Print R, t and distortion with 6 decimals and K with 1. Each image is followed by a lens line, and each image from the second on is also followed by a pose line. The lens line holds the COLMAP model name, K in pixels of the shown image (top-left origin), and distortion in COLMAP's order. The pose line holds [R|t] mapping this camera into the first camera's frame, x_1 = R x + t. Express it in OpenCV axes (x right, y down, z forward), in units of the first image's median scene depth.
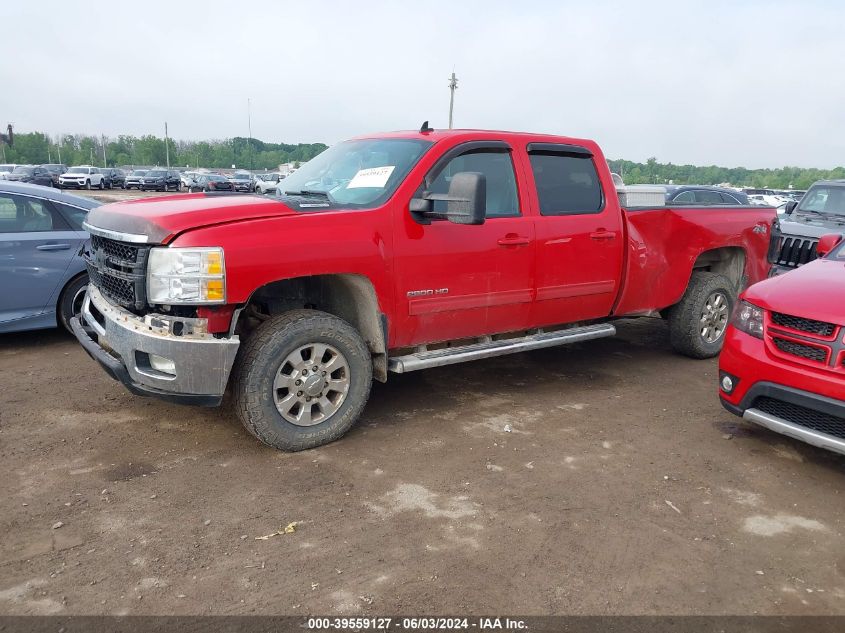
lens RADIAL K [[666.1, 0, 421.9], [0, 666.1, 318.6], [0, 0, 1]] dist [-0.002807, 0.001420]
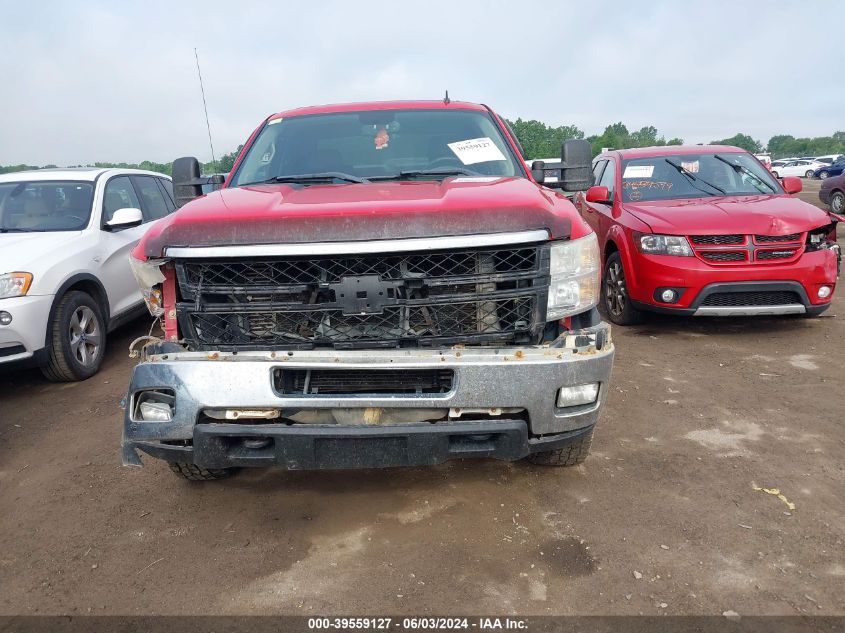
lens RADIAL K [[666.1, 0, 424.6], [0, 666.1, 315.4], [0, 0, 1]] dist [-0.002807, 0.001420]
pose [[0.590274, -0.219199, 0.776871, -1.053846], [0.219516, 0.969742, 0.106828, -0.137302], [-0.776781, 0.107478, 0.620531, 0.656487]]
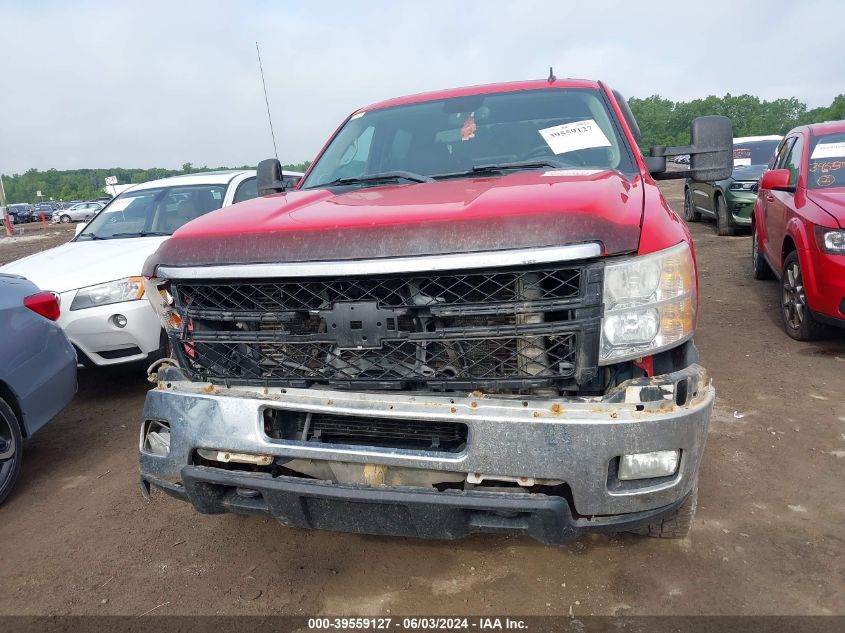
lens RADIAL K [[666.1, 0, 419.2], [0, 666.1, 318.1], [0, 0, 1]] dist [-0.002807, 0.001420]
pose [[0.787682, -0.217163, 0.576540, -0.831889], [0.222849, 0.972880, 0.061989, -0.127757], [-0.574366, 0.079654, 0.814714, 0.645544]]
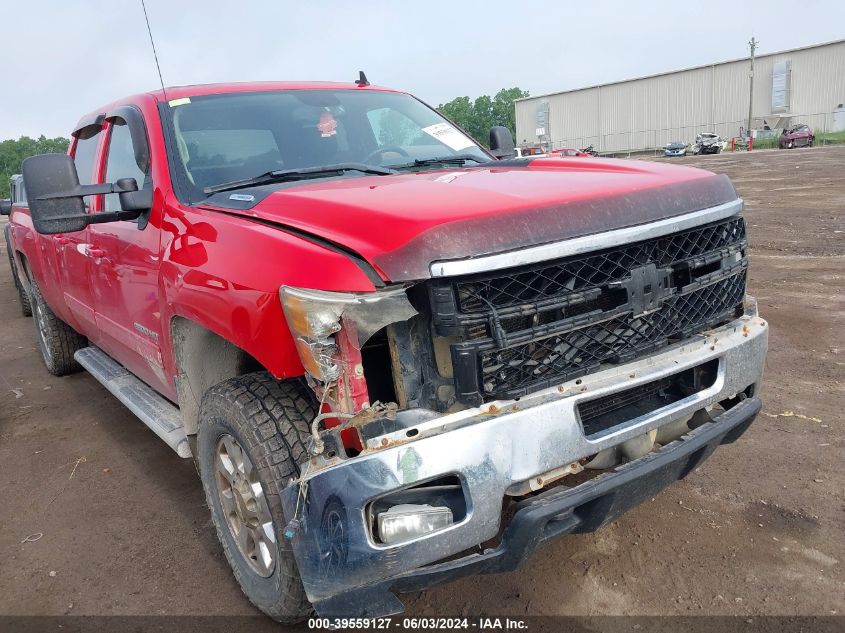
lens RADIAL K [[666.1, 0, 421.7], [0, 666.1, 311.5], [0, 0, 1]] dist [-0.002807, 0.001420]
pose [[-0.002776, -0.253646, 0.967293, -1.102940], [0.288883, 0.925852, 0.243608, -0.274355], [-0.957360, 0.280111, 0.070704, 1.282260]]
